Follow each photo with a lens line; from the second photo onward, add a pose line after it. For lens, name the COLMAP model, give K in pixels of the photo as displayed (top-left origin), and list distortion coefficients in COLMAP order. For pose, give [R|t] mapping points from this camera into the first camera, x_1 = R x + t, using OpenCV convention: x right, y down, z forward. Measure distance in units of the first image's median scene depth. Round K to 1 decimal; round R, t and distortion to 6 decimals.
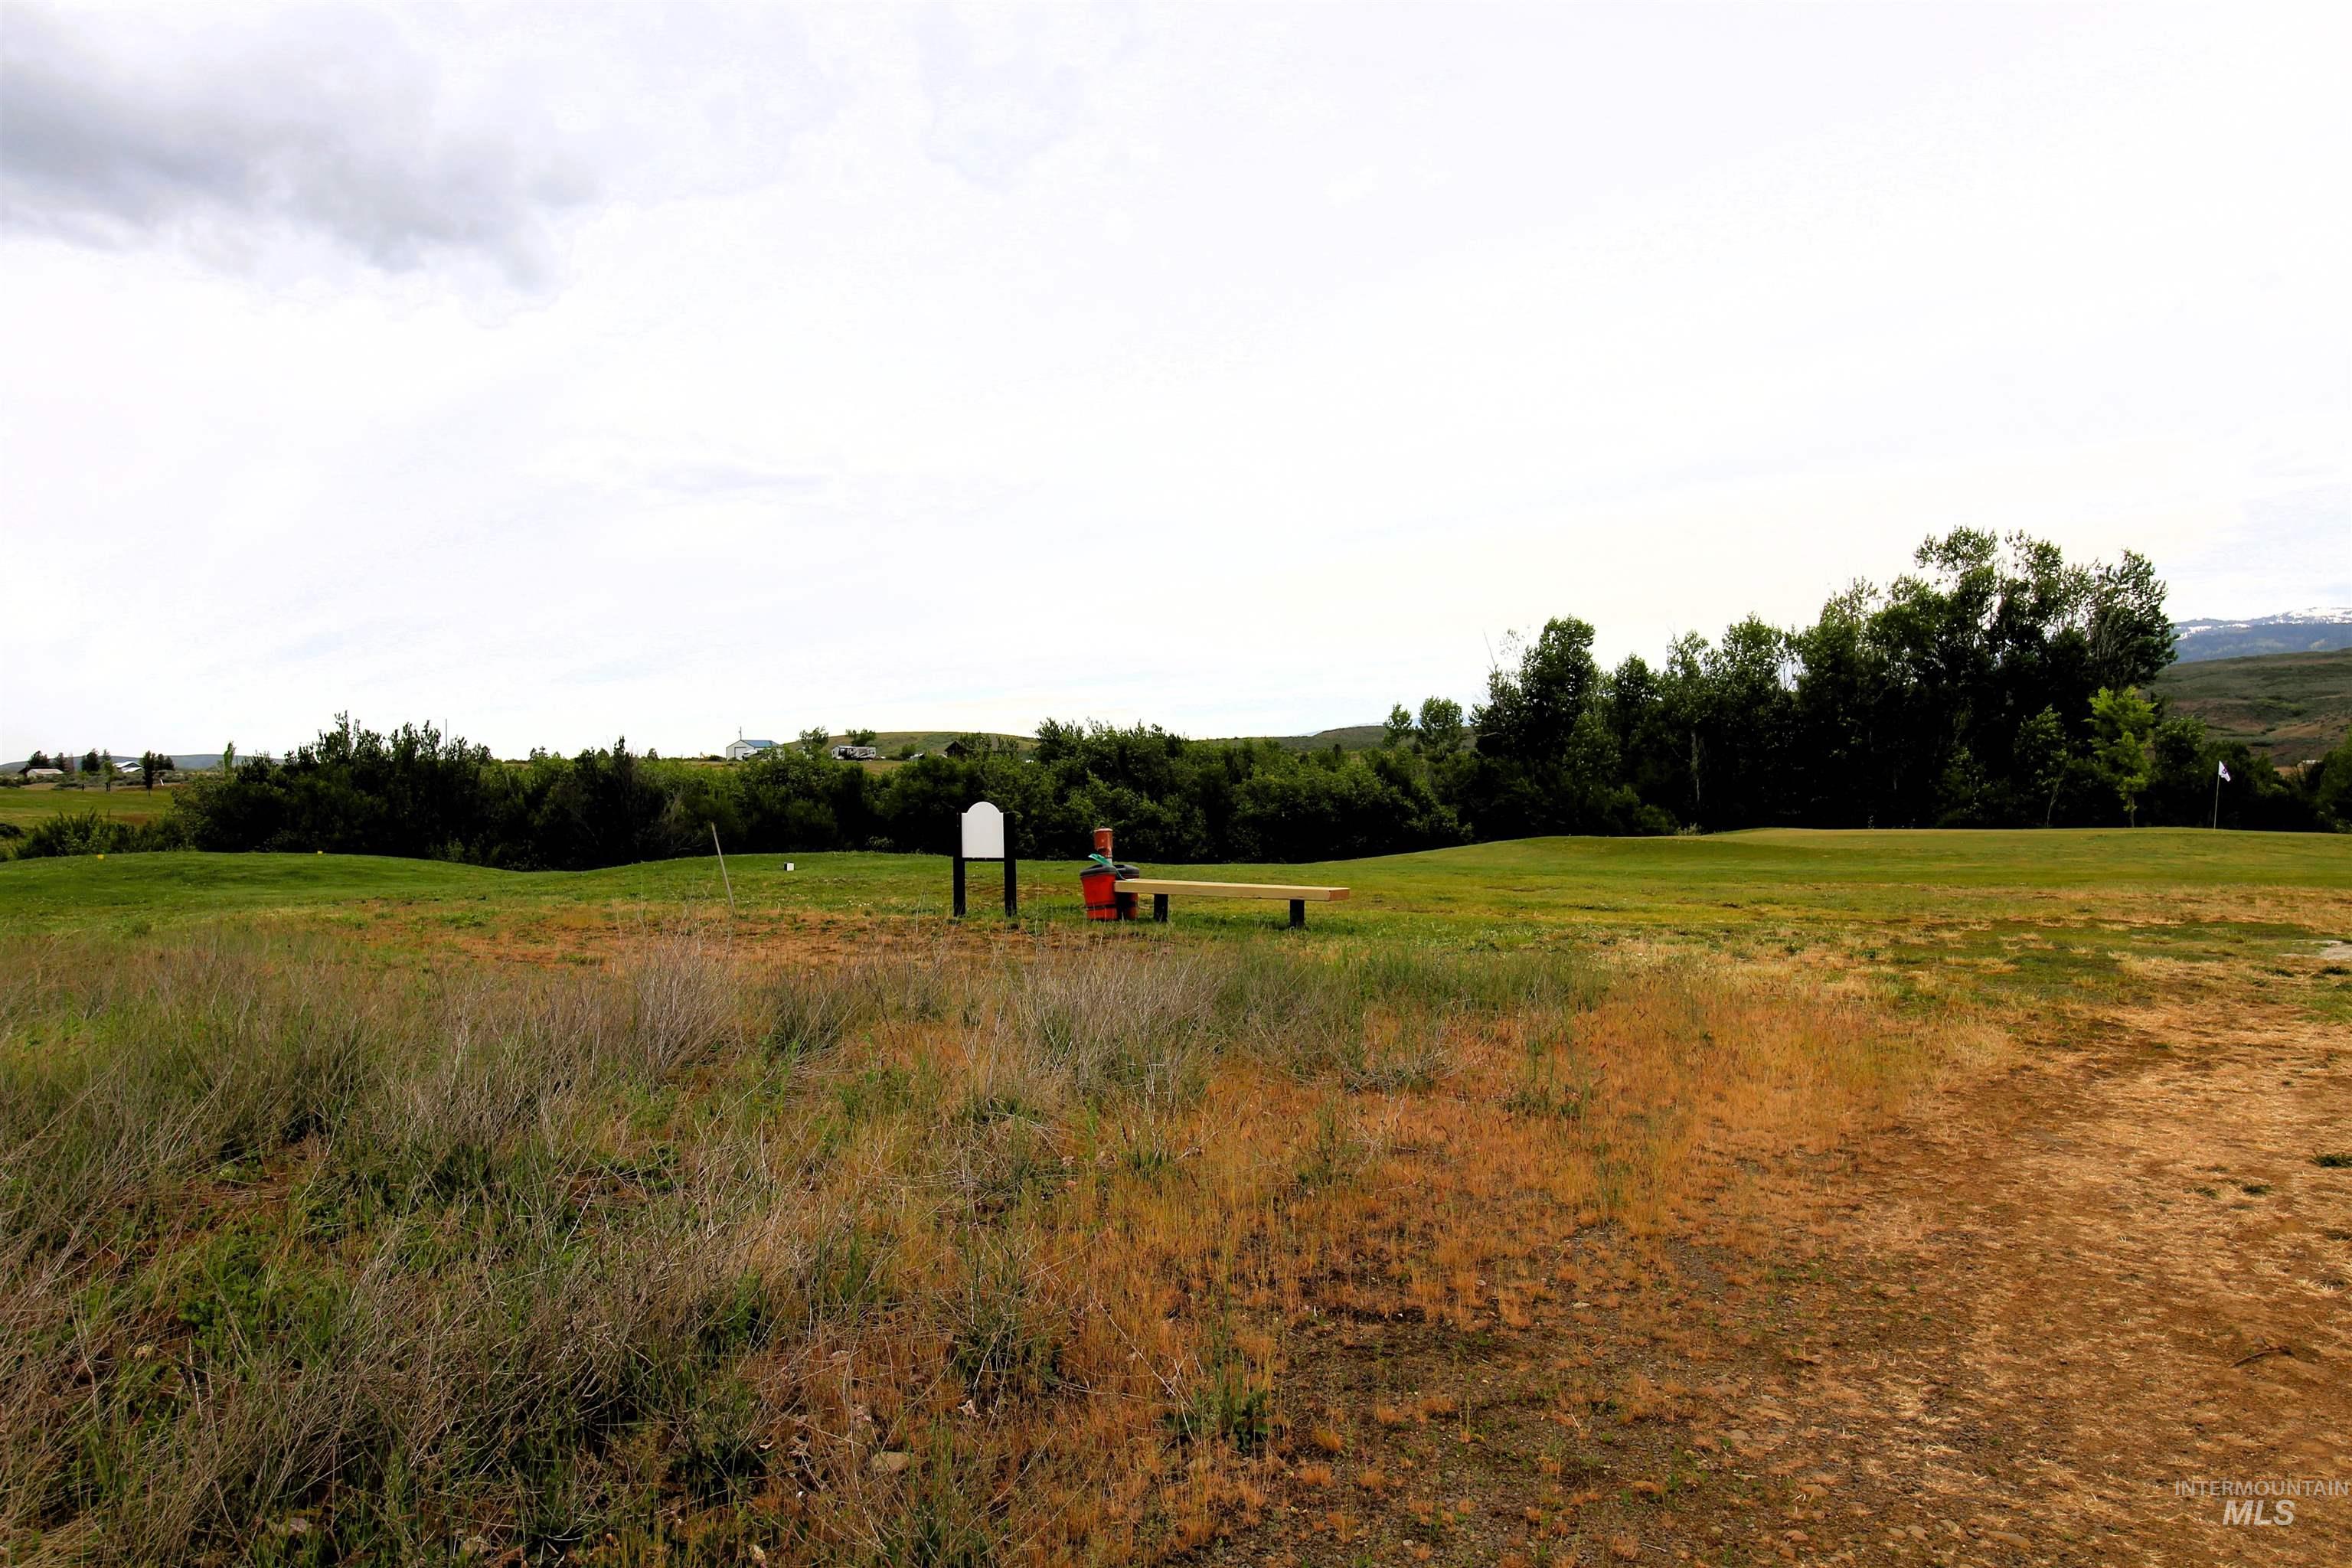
lens RADIAL K [[1834.3, 0, 1186.4], [0, 1834.3, 786.0], [0, 0, 1]] dist [0.034705, -0.014709]
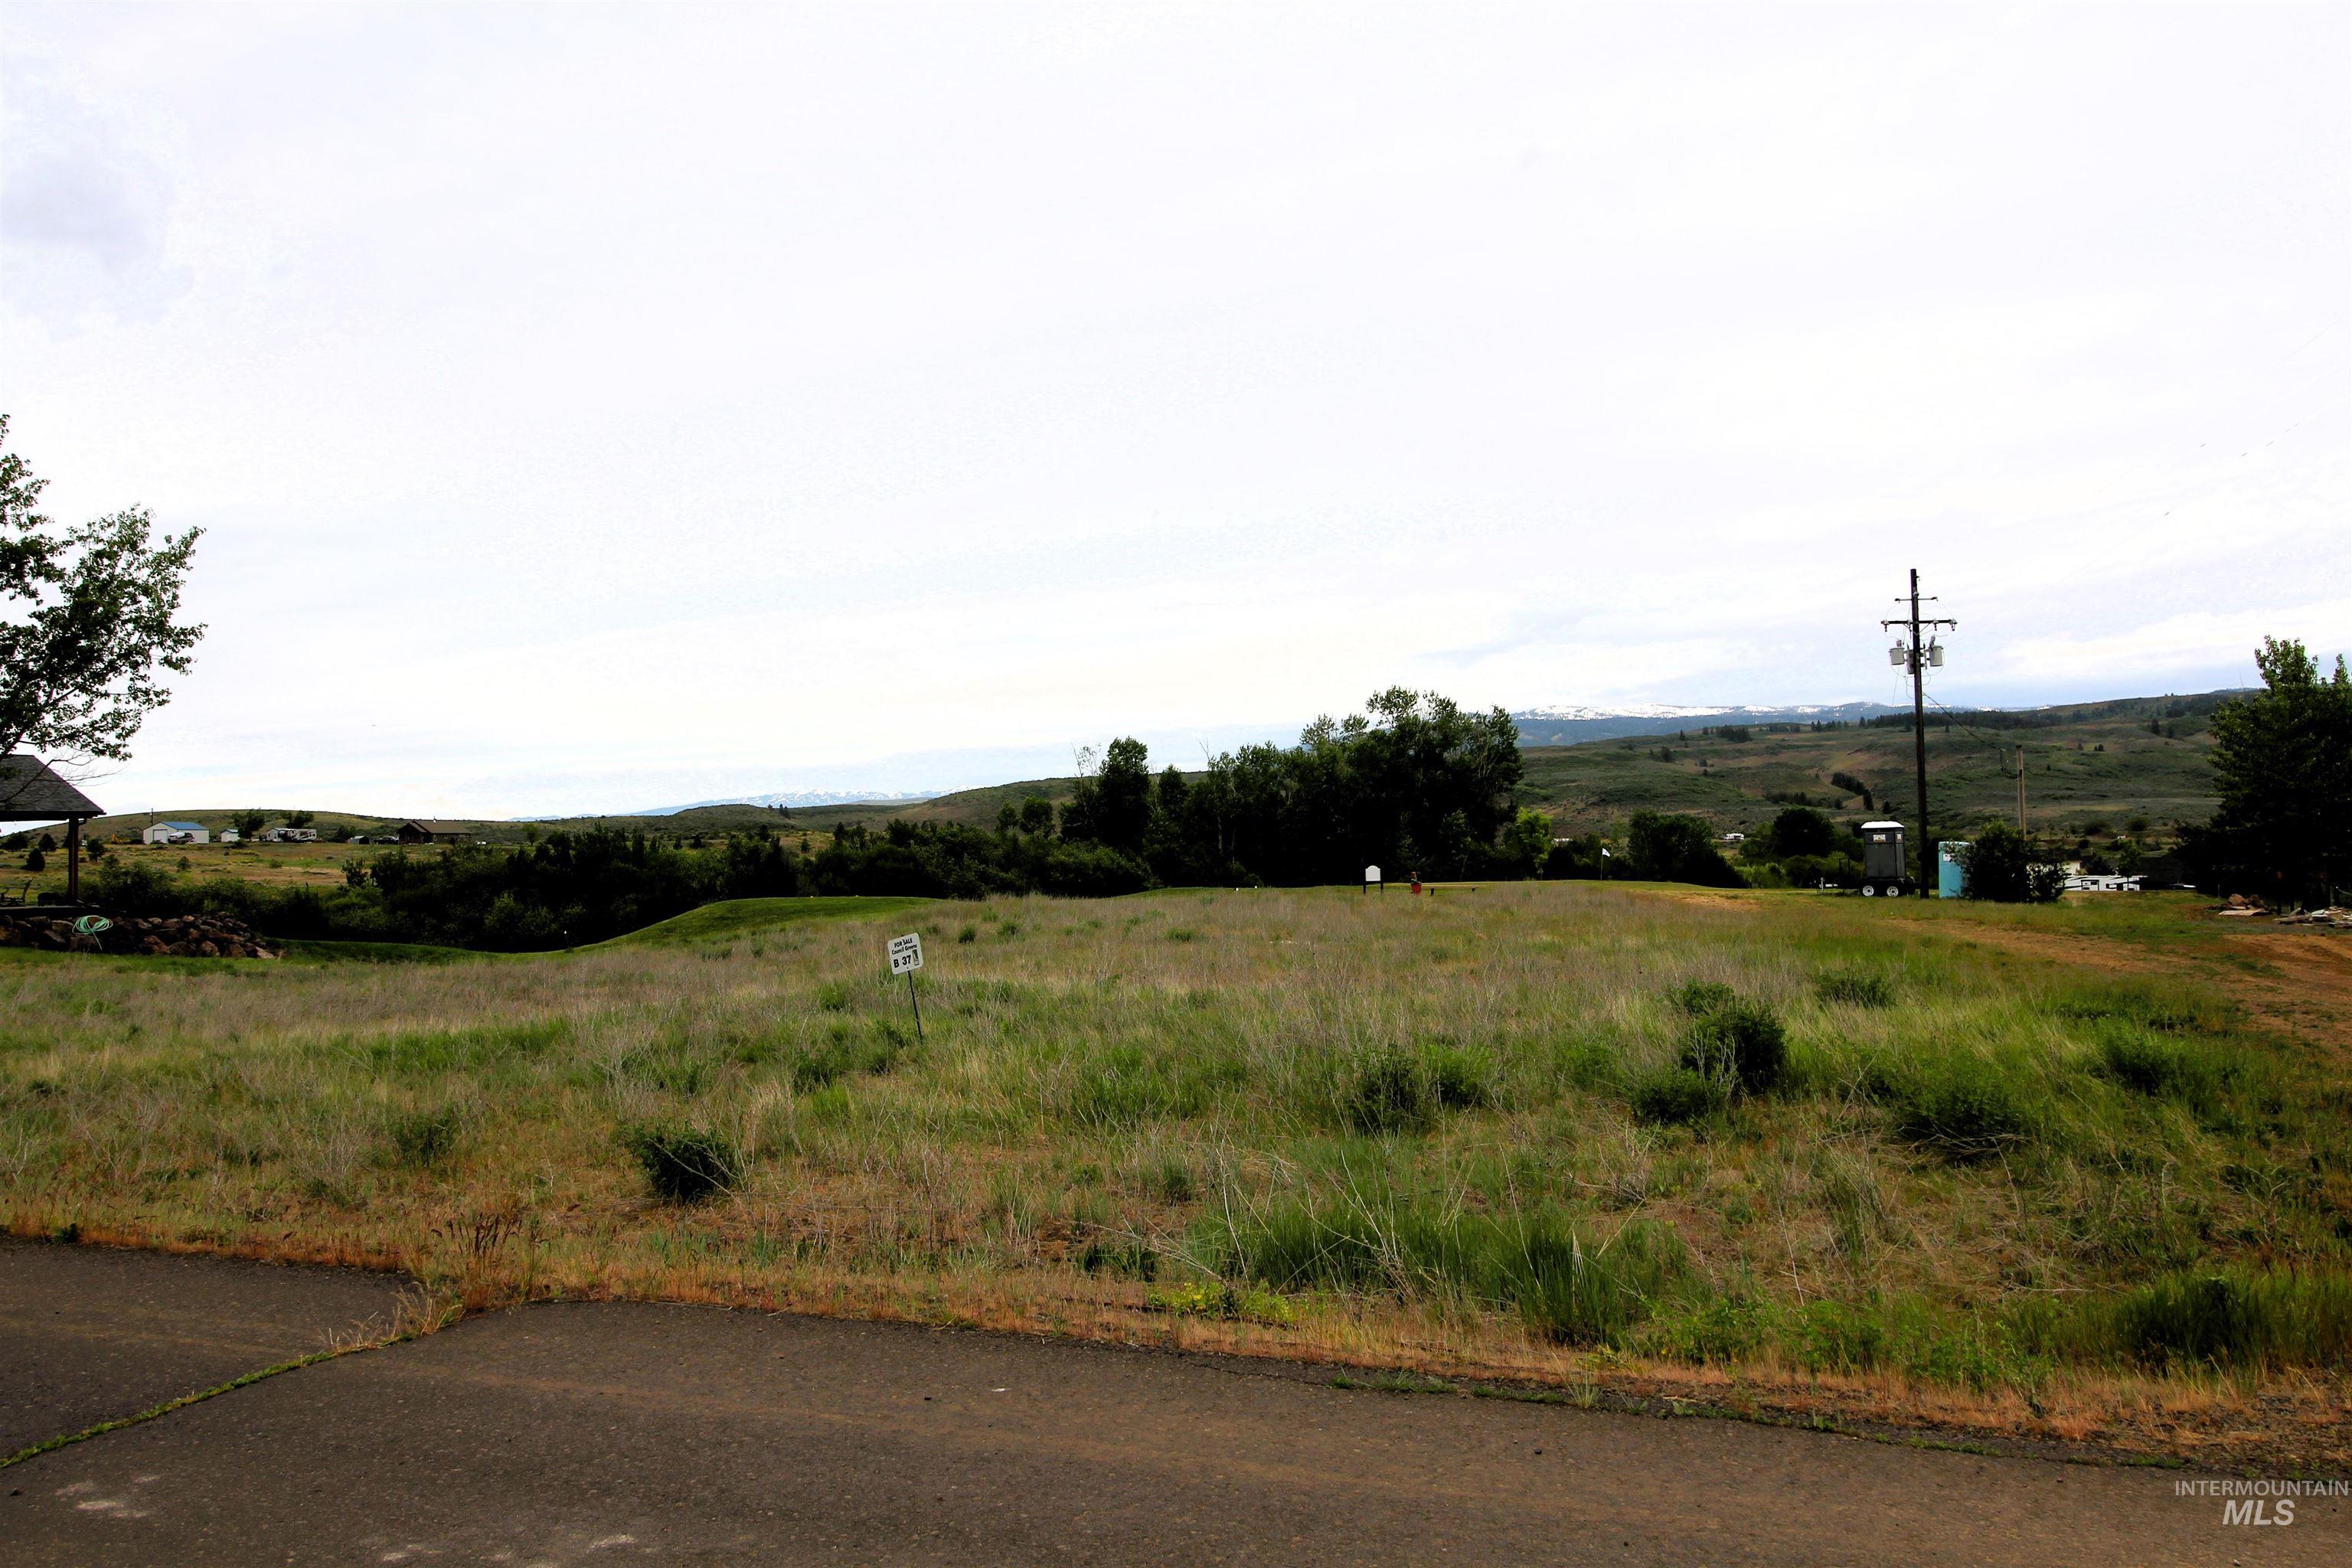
lens RADIAL K [[1834.3, 0, 1183.4], [0, 1834.3, 771.4], [0, 0, 1]] dist [0.034705, -0.014709]
pose [[0.940432, 0.009878, 0.339839, -0.252426], [0.007220, 0.998772, -0.049012, -0.000394], [-0.339906, 0.048546, 0.939206, -0.342291]]
